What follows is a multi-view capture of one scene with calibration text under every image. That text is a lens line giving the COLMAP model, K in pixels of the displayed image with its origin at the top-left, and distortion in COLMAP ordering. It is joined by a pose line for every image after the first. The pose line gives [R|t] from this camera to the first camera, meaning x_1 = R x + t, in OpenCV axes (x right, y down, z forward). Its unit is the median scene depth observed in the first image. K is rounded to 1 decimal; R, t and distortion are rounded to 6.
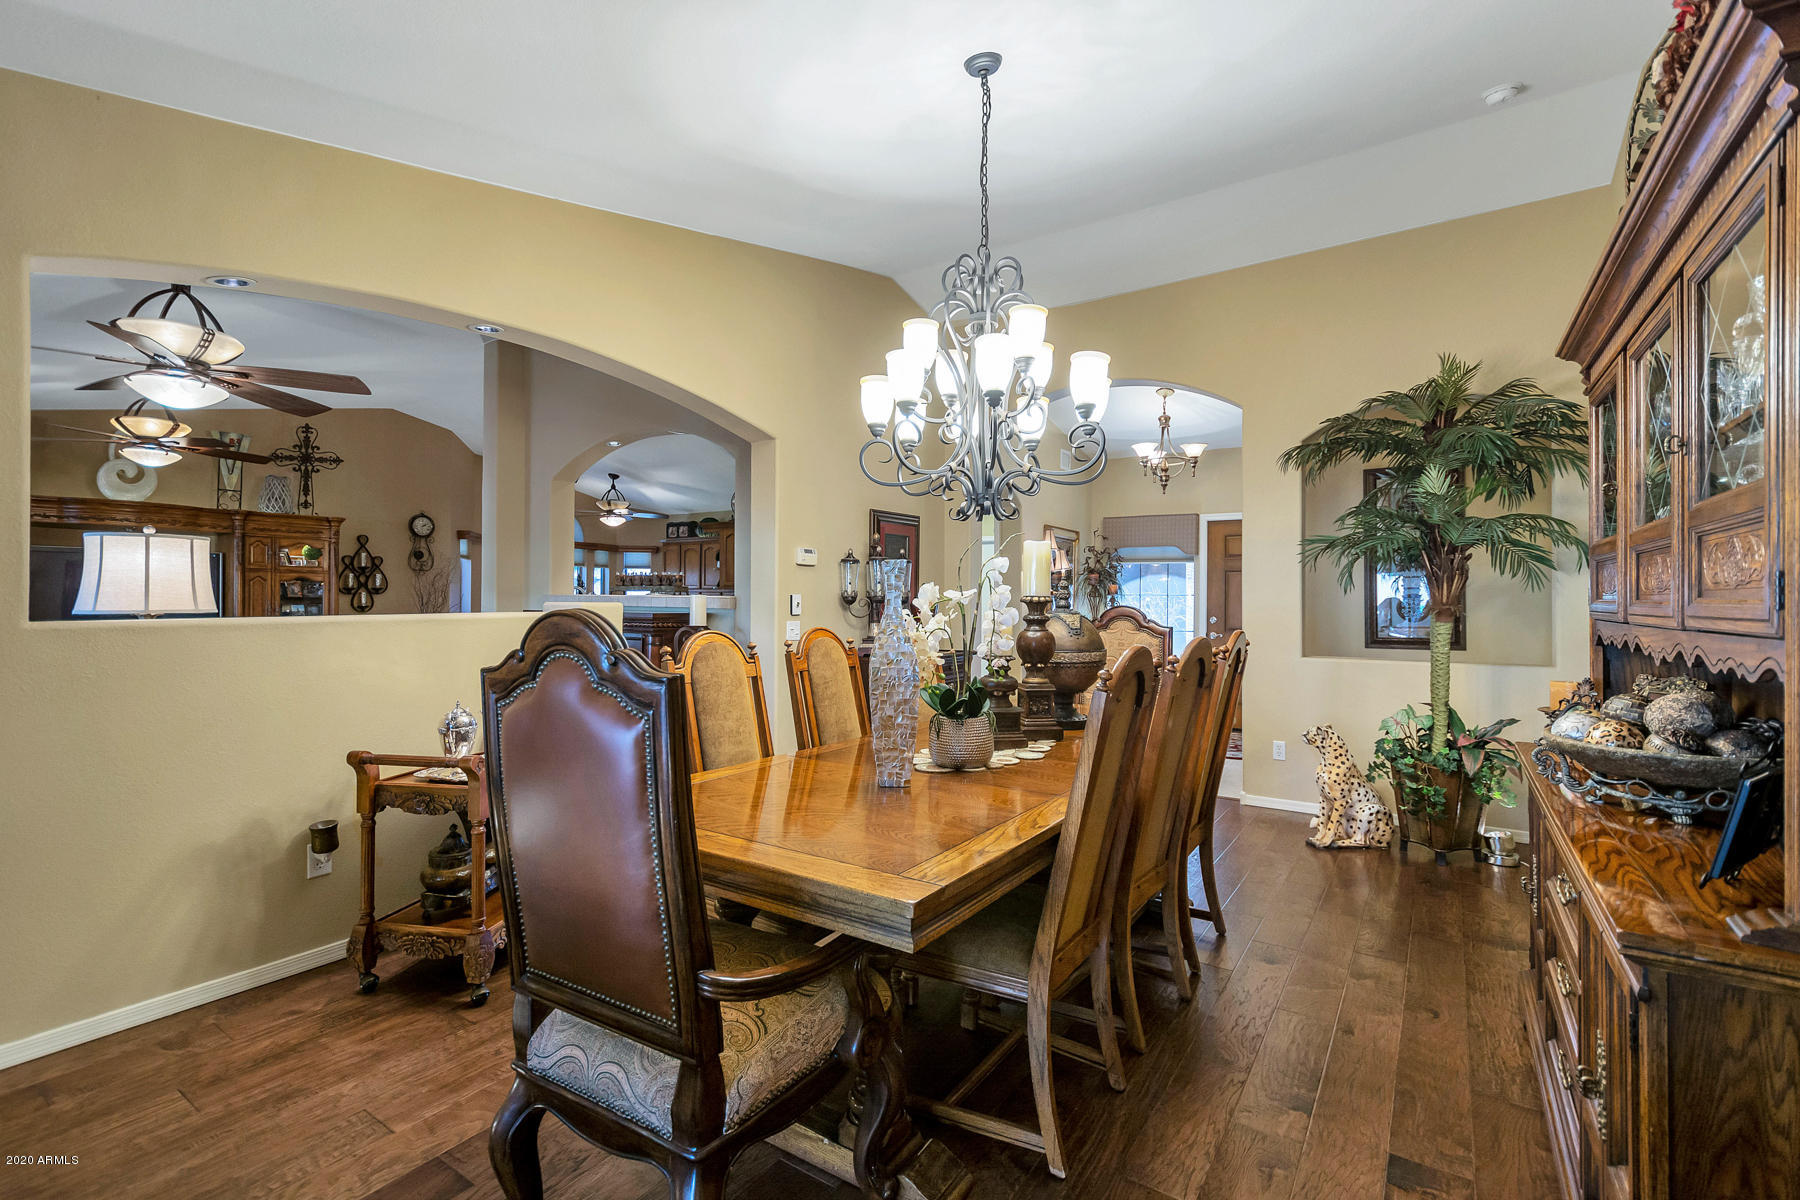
lens RADIAL K [[796.2, 0, 896.9], [0, 796.2, 596.9], [0, 0, 1]] dist [0.008543, -0.001739]
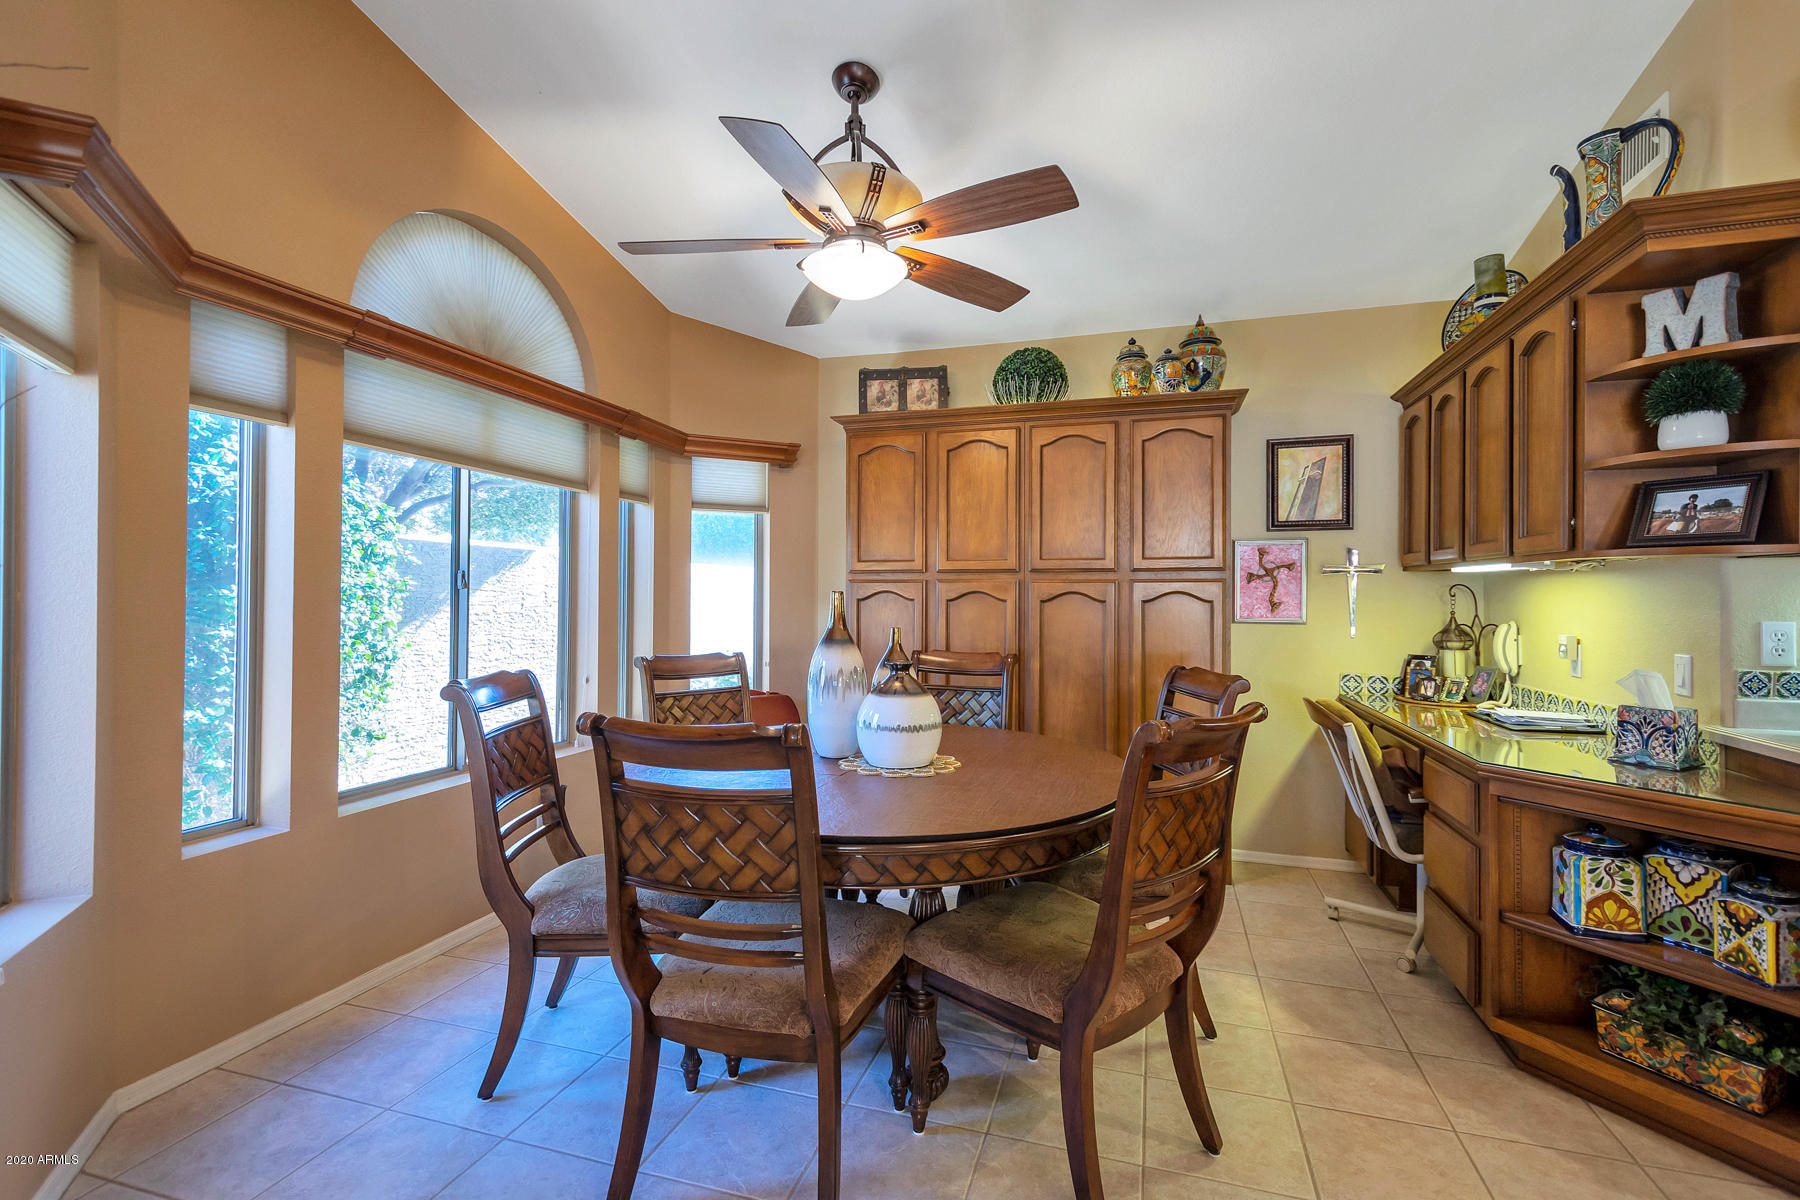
lens RADIAL K [[796.2, 0, 910.4], [0, 796.2, 590.9], [0, 0, 1]] dist [0.008543, -0.001739]
pose [[0.955446, -0.000221, 0.295166, -0.411159], [0.002586, 0.999968, -0.007623, 0.001359], [-0.295155, 0.008047, 0.955416, 0.770240]]
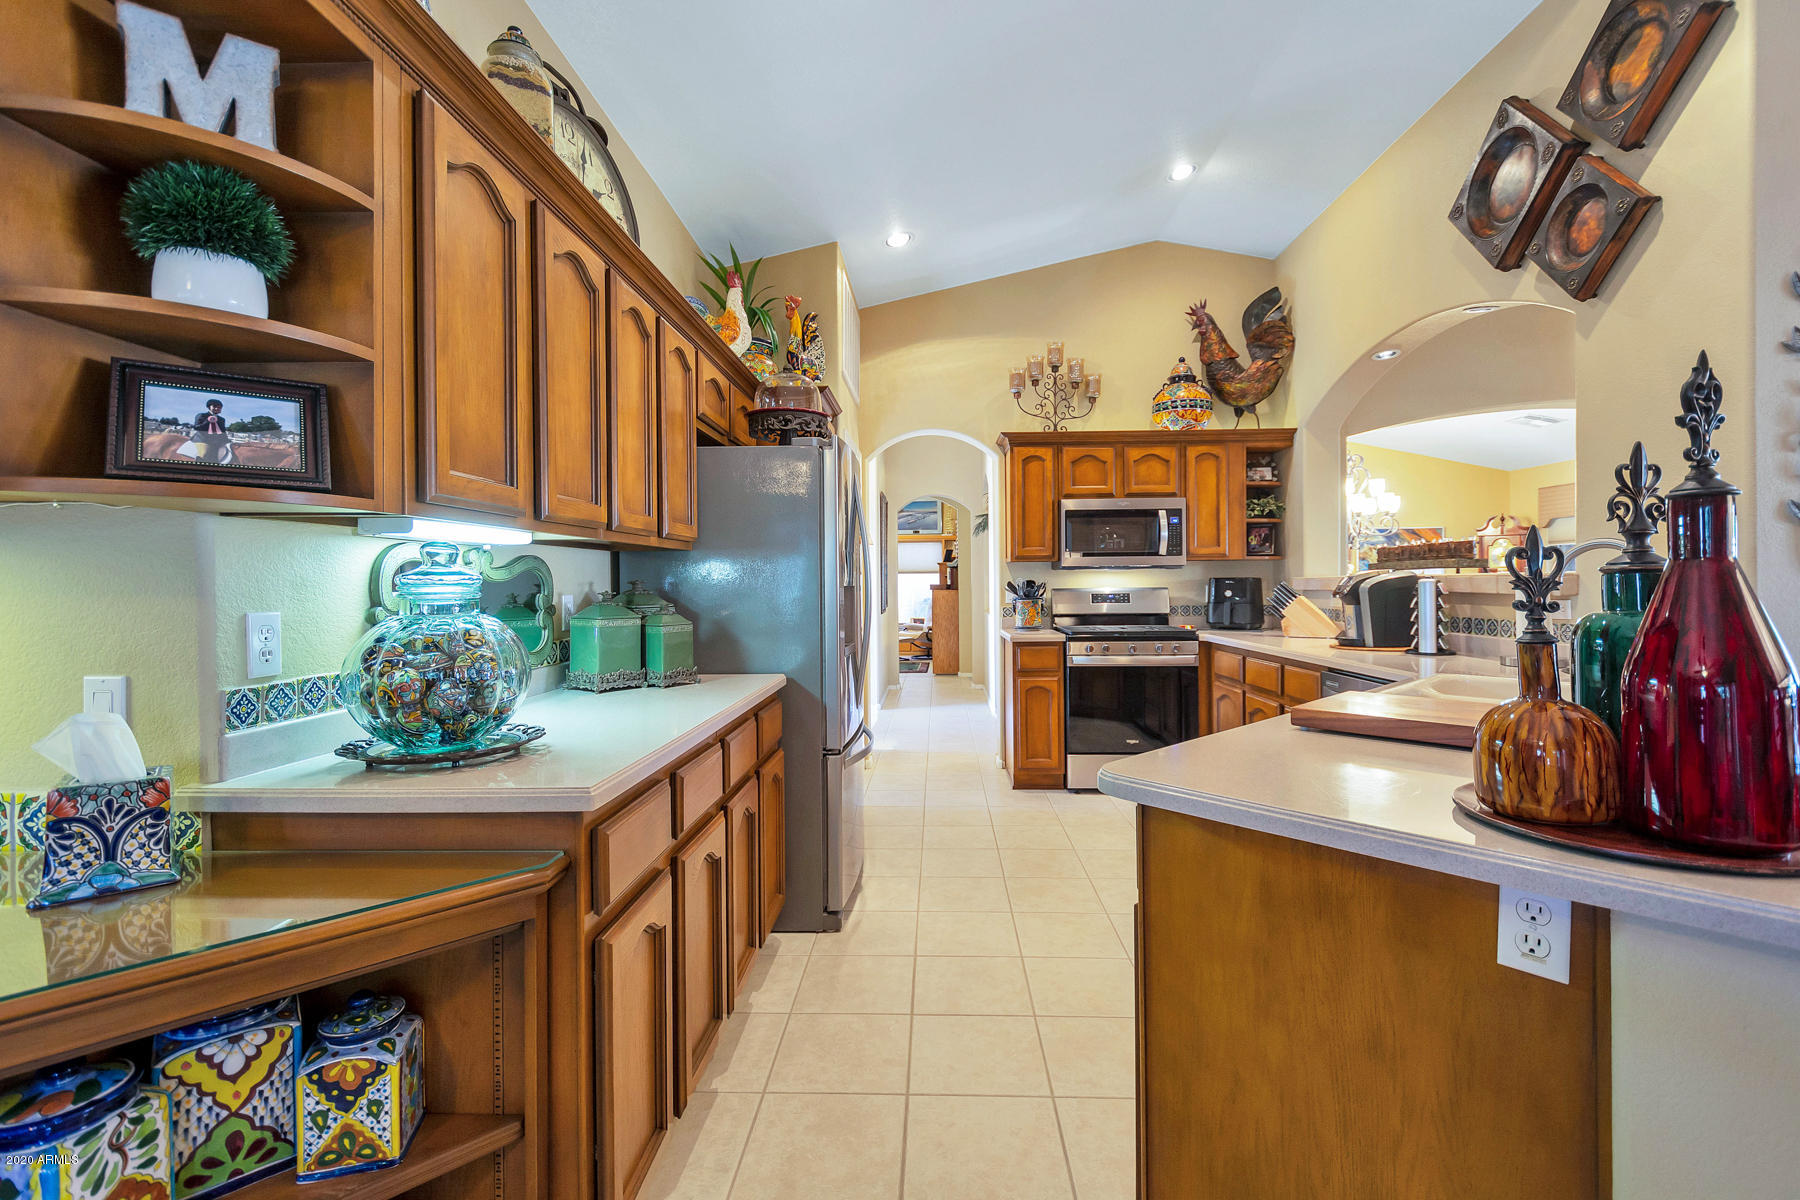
lens RADIAL K [[796.2, 0, 896.8], [0, 796.2, 585.8], [0, 0, 1]] dist [0.008543, -0.001739]
pose [[-0.536618, -0.007220, 0.843794, -0.326211], [0.002065, 0.999949, 0.009870, 0.002360], [-0.843822, 0.007039, -0.536576, 0.871700]]
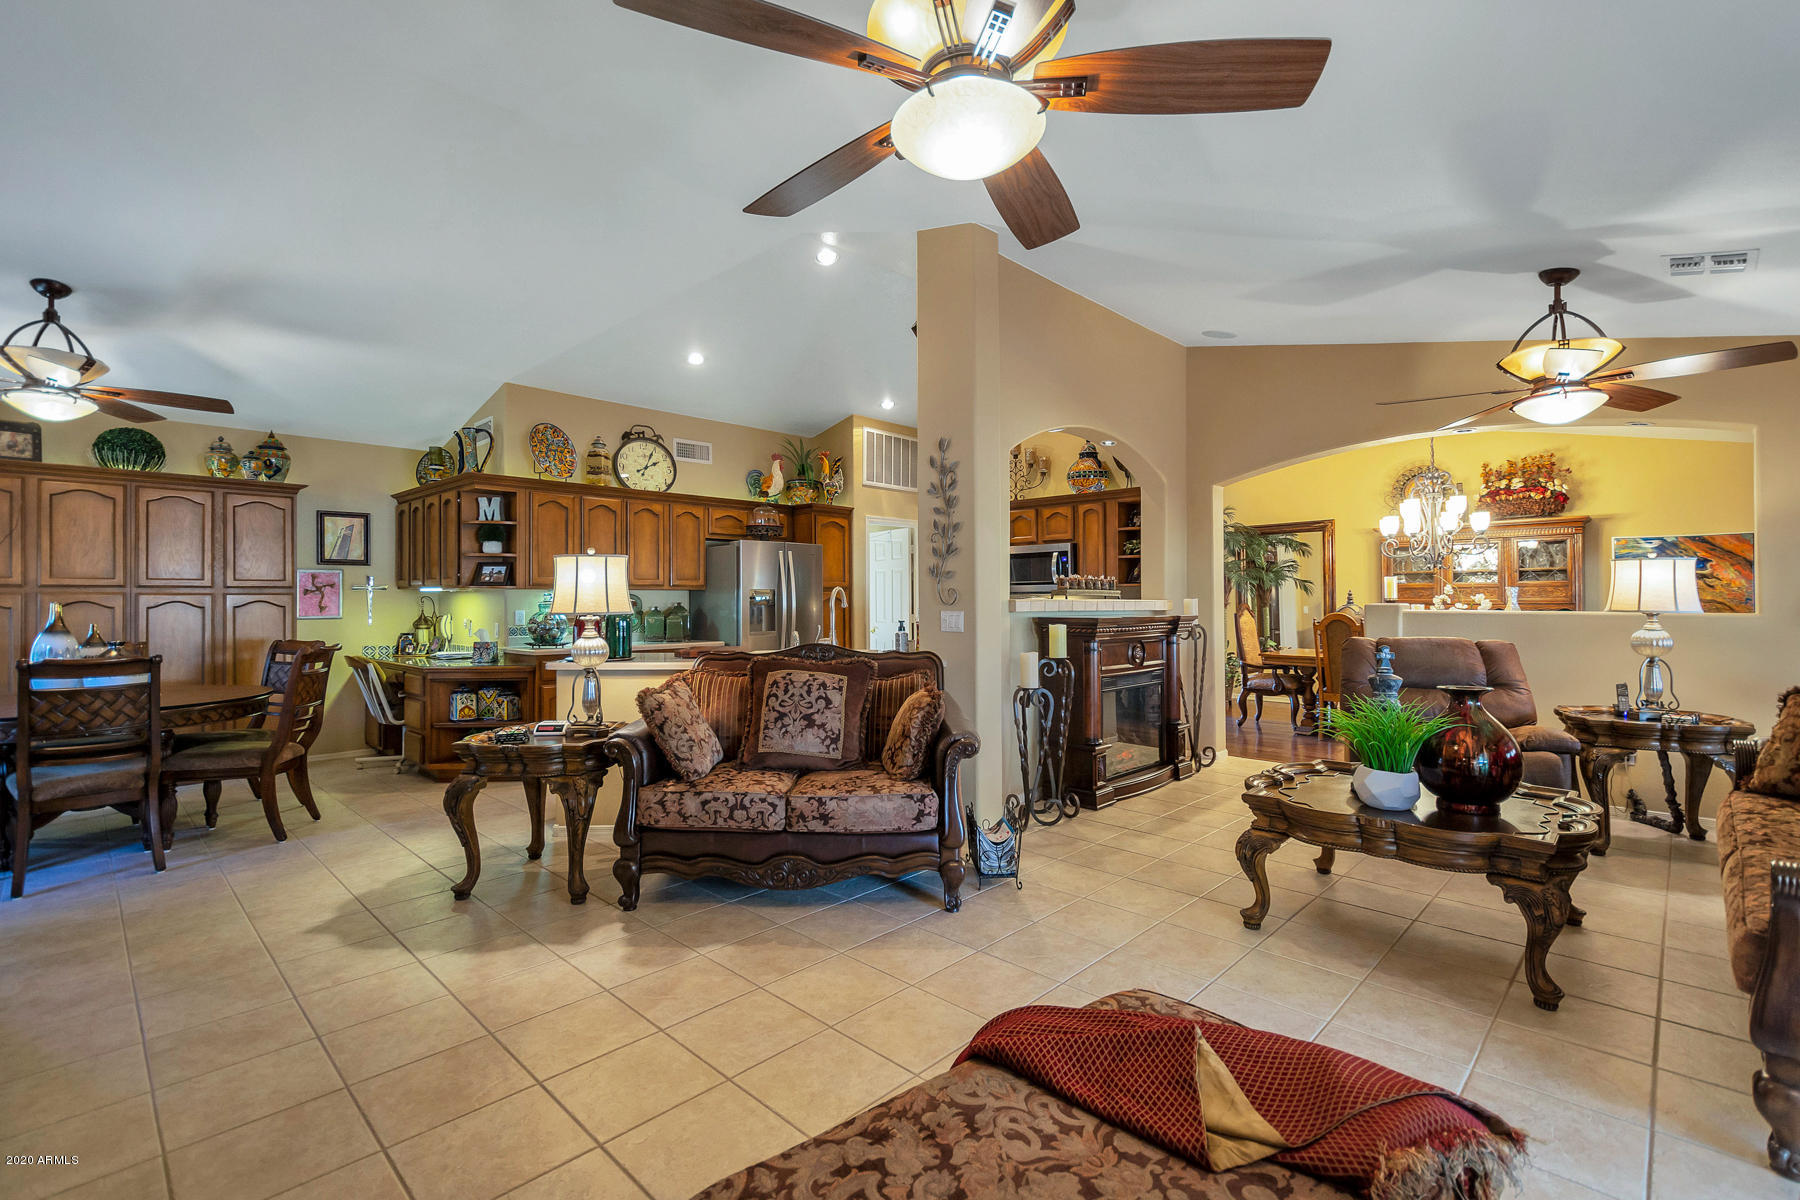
lens RADIAL K [[796.2, 0, 891.7], [0, 796.2, 598.8], [0, 0, 1]] dist [0.008543, -0.001739]
pose [[0.174229, -0.003840, 0.984698, -0.668682], [0.006122, 0.999977, 0.002816, -0.000670], [-0.984686, 0.005538, 0.174249, 0.534588]]
